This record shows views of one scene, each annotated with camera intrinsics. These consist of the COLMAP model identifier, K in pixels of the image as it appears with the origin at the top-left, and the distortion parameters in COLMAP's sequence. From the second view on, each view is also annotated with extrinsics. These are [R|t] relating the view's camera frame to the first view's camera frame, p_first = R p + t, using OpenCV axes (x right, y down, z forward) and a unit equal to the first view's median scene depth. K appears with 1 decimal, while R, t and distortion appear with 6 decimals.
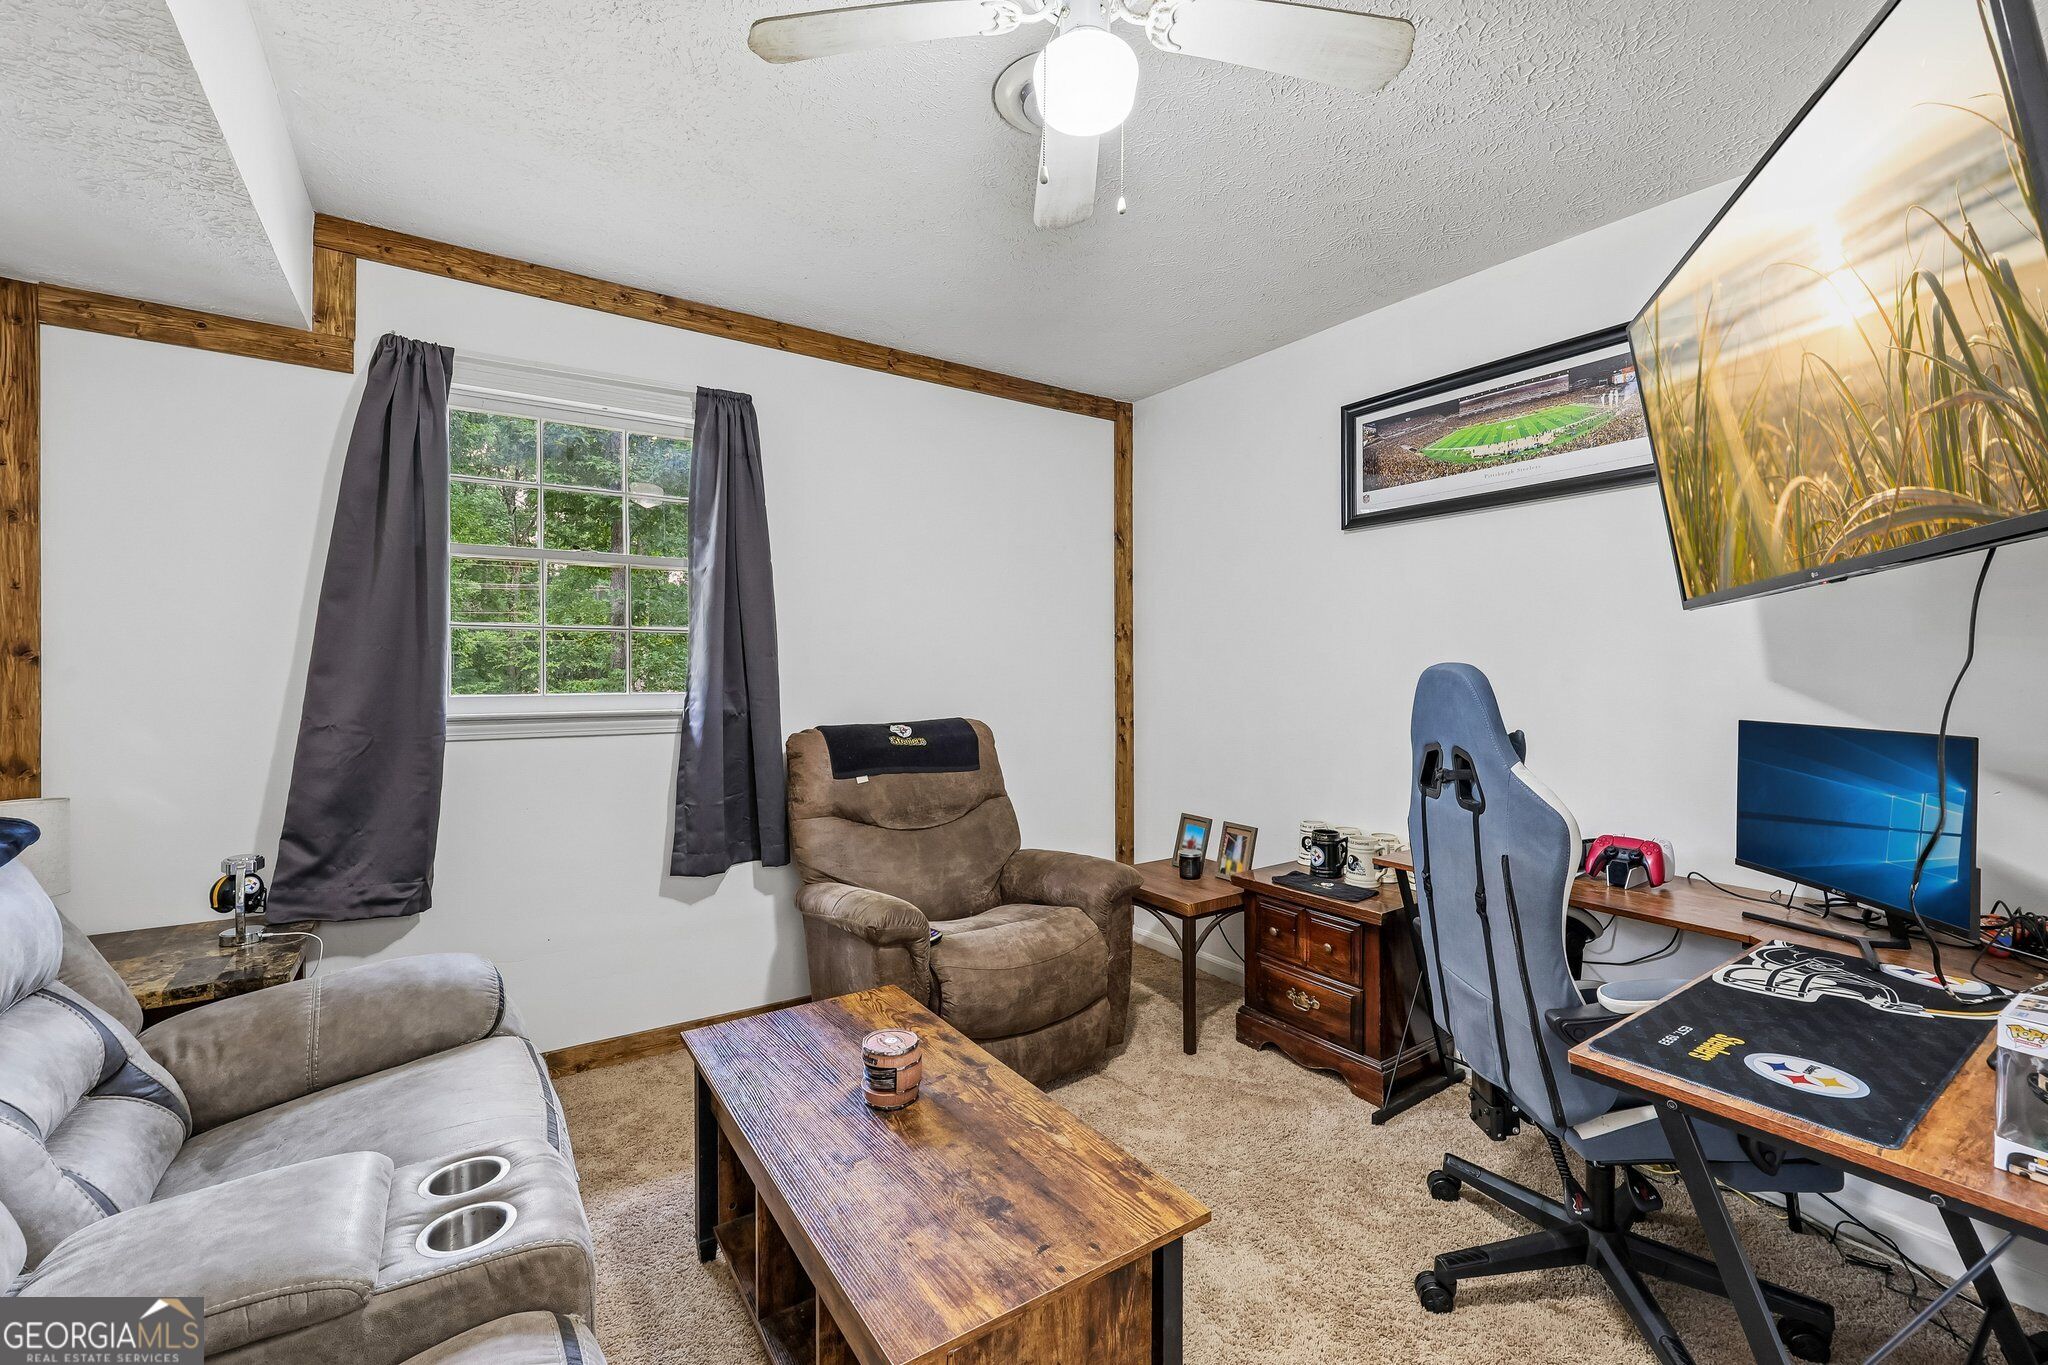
lens RADIAL K [[838.7, 0, 1021.4], [0, 838.7, 682.3], [0, 0, 1]] dist [-0.002936, -0.000161]
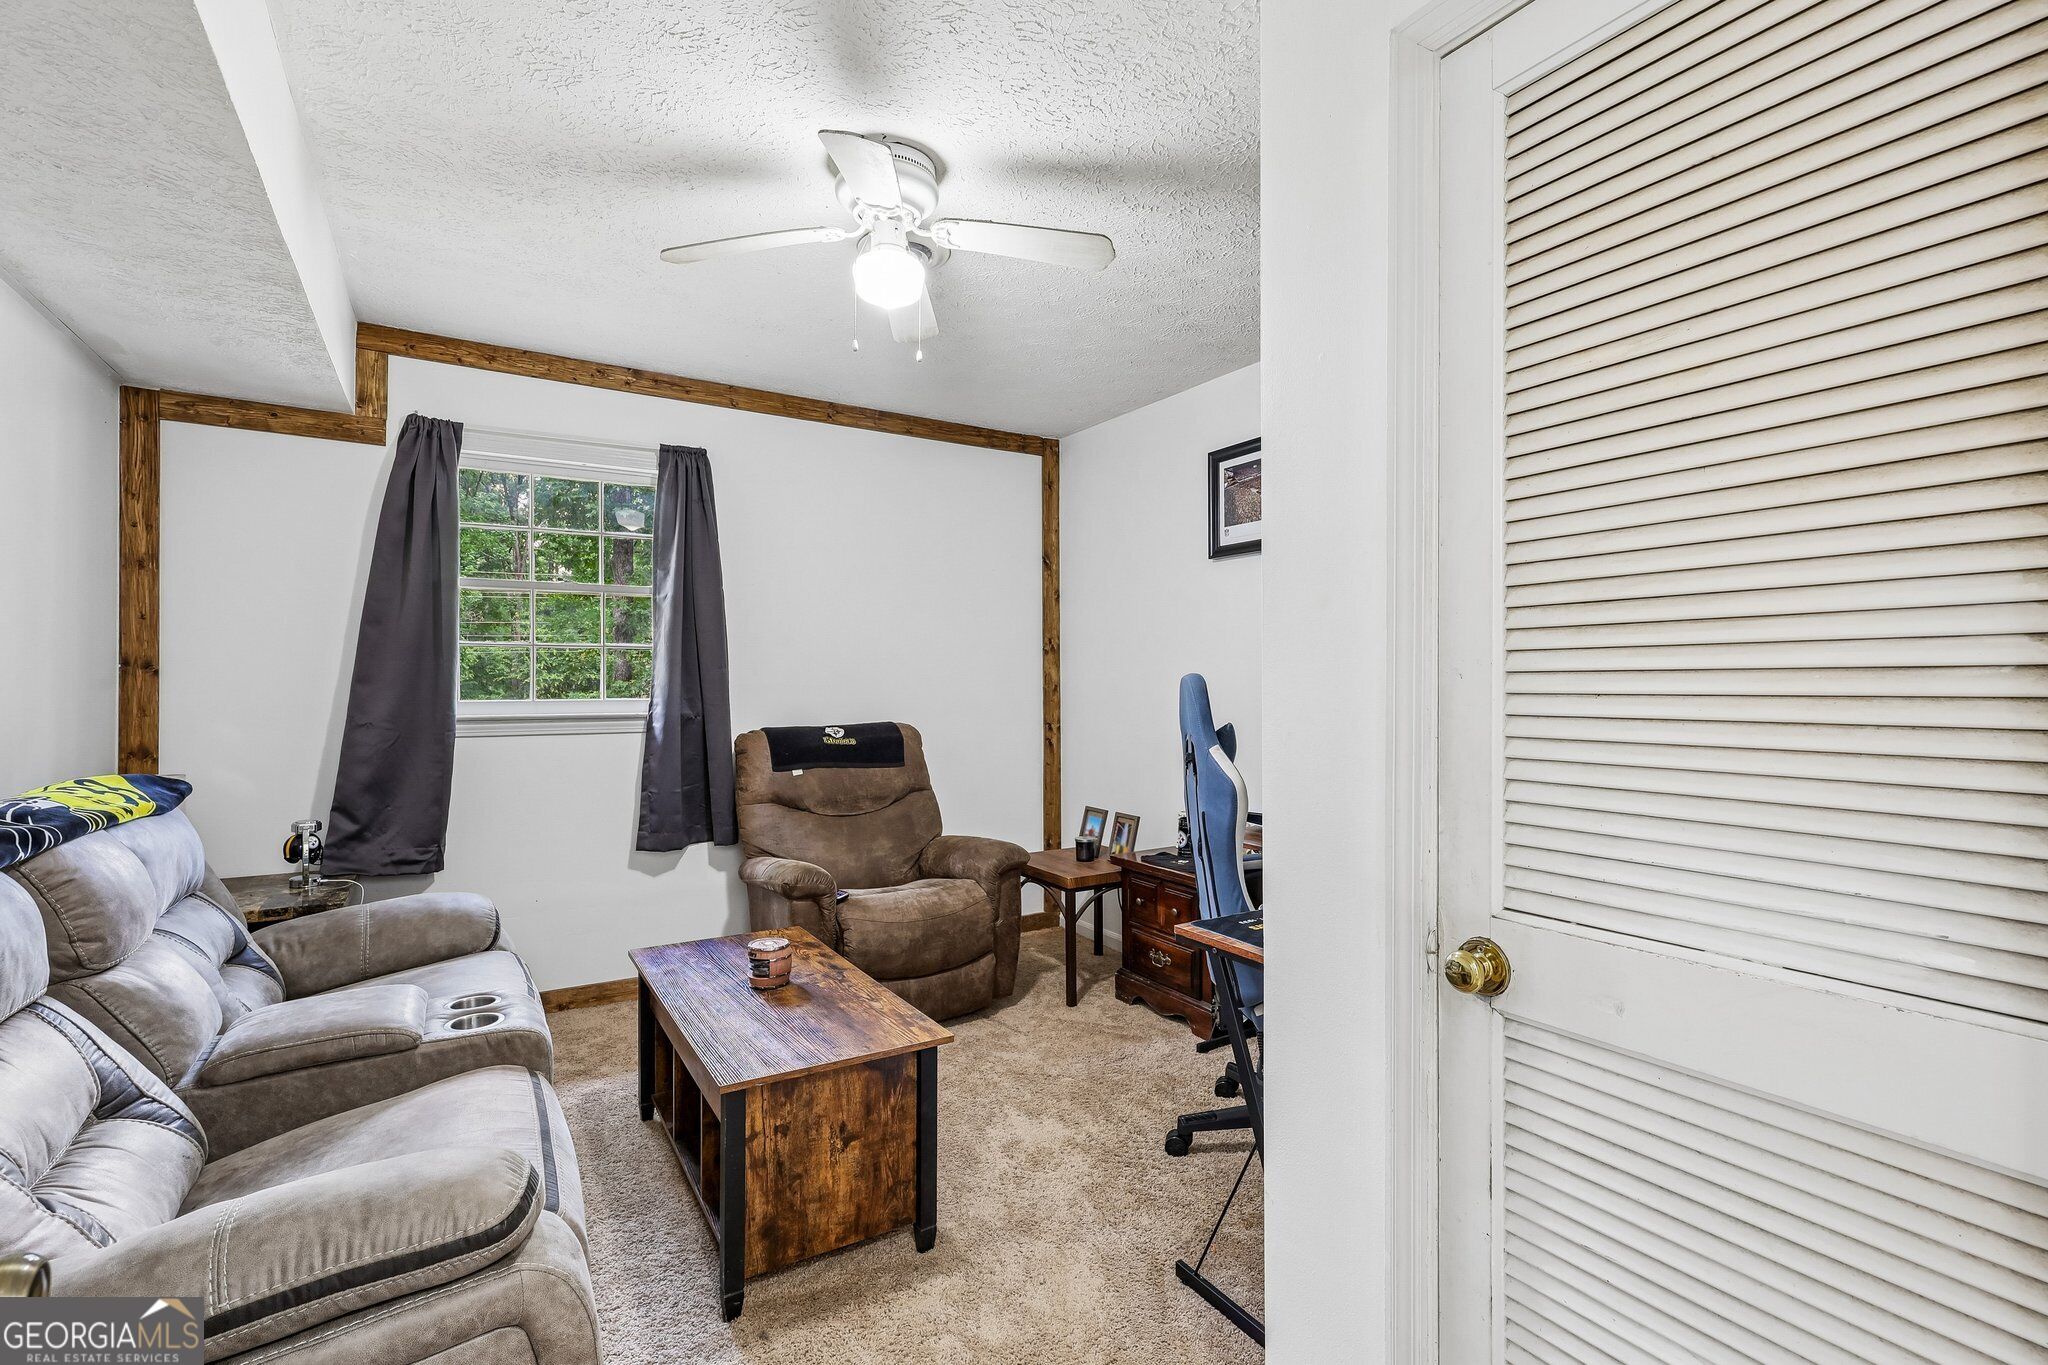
lens RADIAL K [[927.3, 0, 1030.5], [0, 927.3, 689.8], [0, 0, 1]] dist [-0.000509, -0.001146]
pose [[0.999263, -0.000416, -0.038381, 0.226192], [0.000150, 0.999976, -0.006941, 0.009867], [0.038382, 0.006930, 0.999239, -0.354864]]
